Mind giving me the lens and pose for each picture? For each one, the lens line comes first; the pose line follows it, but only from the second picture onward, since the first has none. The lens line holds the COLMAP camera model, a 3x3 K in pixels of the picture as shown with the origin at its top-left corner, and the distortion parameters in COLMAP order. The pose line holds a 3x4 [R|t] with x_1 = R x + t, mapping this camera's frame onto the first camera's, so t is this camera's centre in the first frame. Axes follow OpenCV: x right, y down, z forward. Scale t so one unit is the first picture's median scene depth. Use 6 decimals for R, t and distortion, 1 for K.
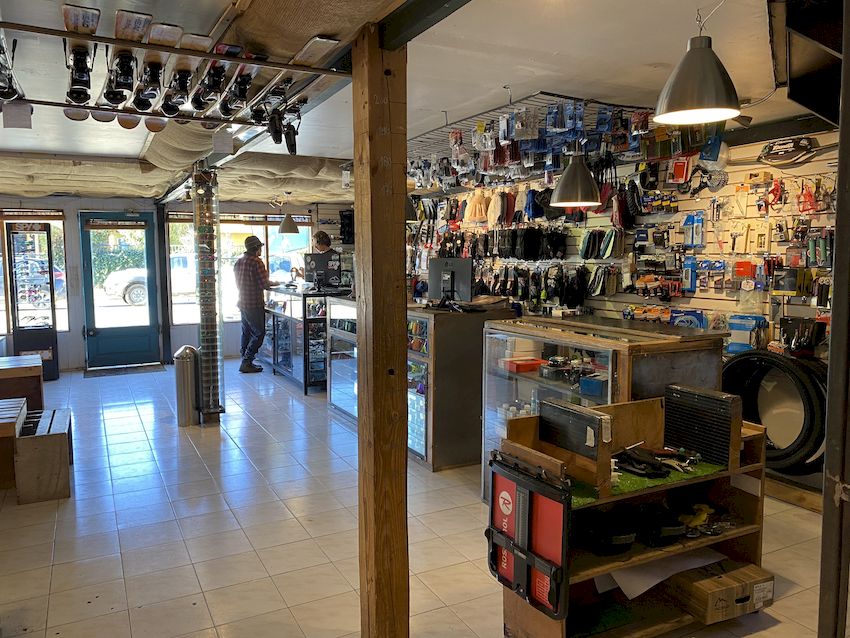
lens RADIAL K [[639.7, 0, 420.9], [0, 639.7, 324.7], [0, 0, 1]] dist [0.002038, -0.007163]
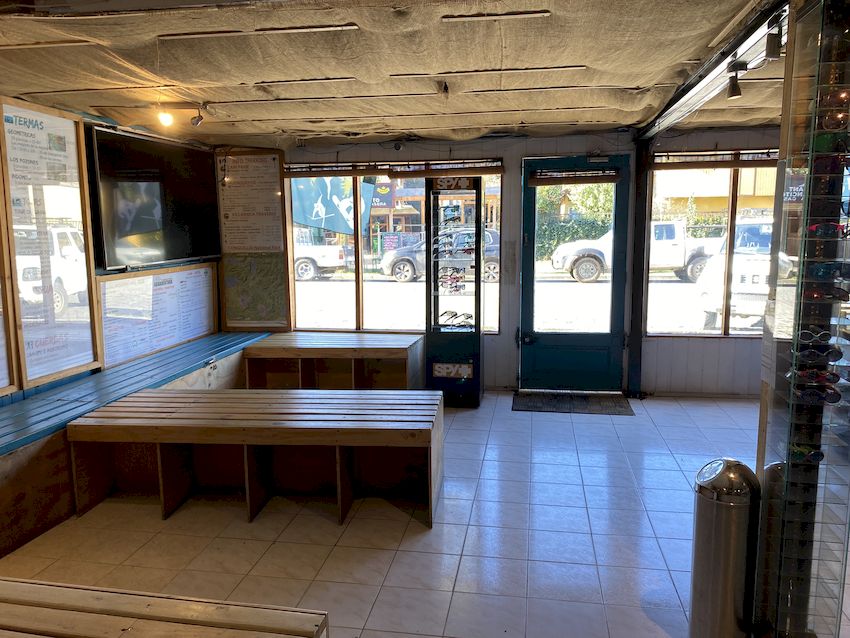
lens RADIAL K [[639.7, 0, 422.6], [0, 639.7, 320.2], [0, 0, 1]] dist [0.002038, -0.007163]
pose [[0.790321, 0.082592, -0.607101, -0.192557], [-0.057724, 0.996502, 0.060422, -0.042052], [0.609968, -0.012708, 0.792324, 0.394202]]
